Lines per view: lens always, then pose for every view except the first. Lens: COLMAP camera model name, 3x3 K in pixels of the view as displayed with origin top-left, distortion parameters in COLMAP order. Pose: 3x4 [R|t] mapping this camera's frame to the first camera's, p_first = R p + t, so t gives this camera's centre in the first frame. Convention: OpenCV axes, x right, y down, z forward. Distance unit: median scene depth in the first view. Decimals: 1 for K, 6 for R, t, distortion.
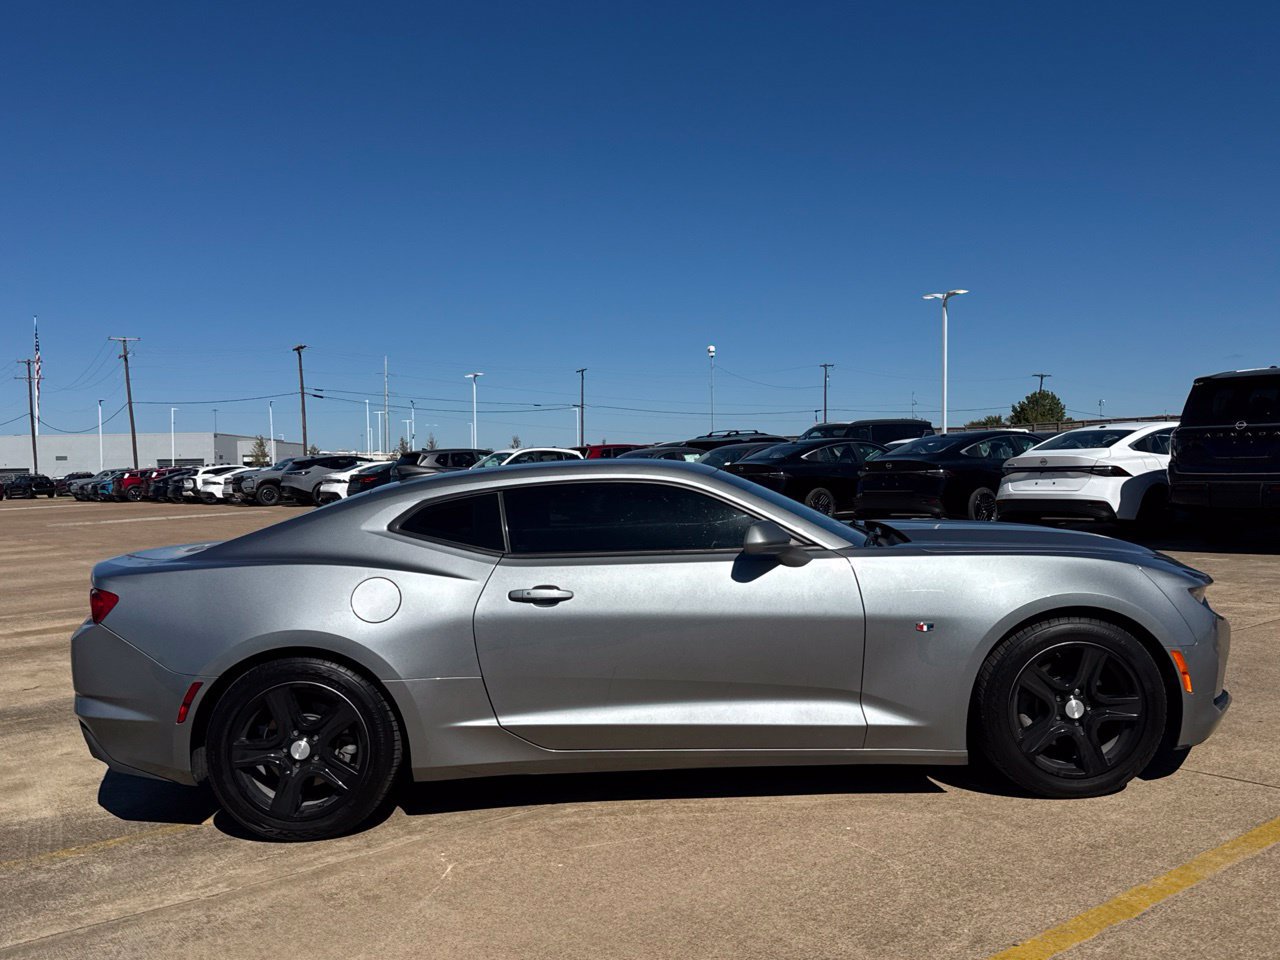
lens RADIAL K [[1140.0, 0, 631.8], [0, 1140.0, 483.8], [0, 0, 1]] dist [0.148762, -0.273874]
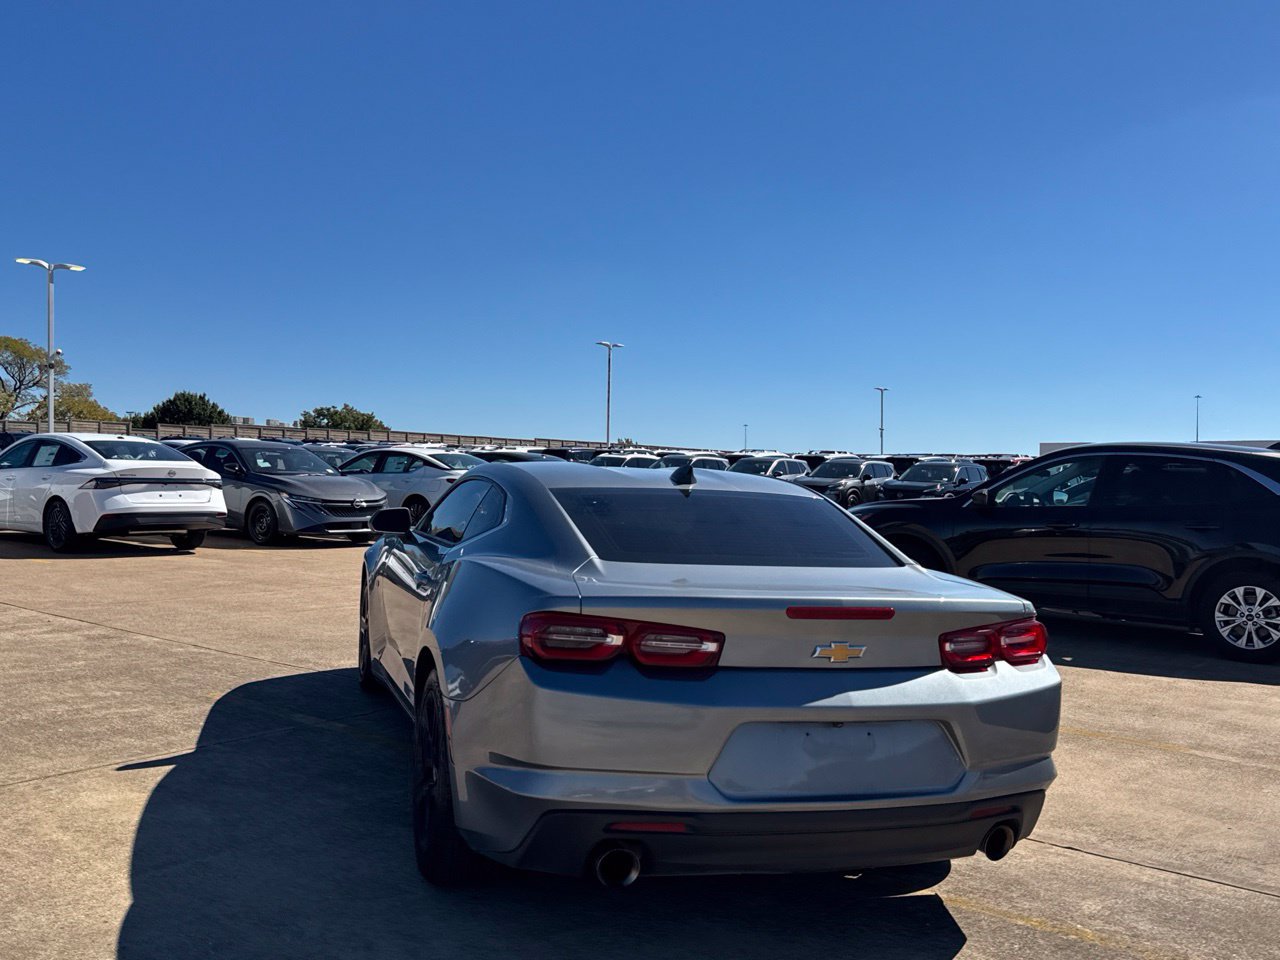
lens RADIAL K [[1140.0, 0, 634.0], [0, 1140.0, 472.9], [0, 0, 1]] dist [0.148762, -0.273874]
pose [[-0.284195, 0.024169, 0.958462, -0.381788], [-0.001438, 0.999670, -0.025634, 0.004298], [-0.958765, -0.008664, -0.284067, 0.495745]]
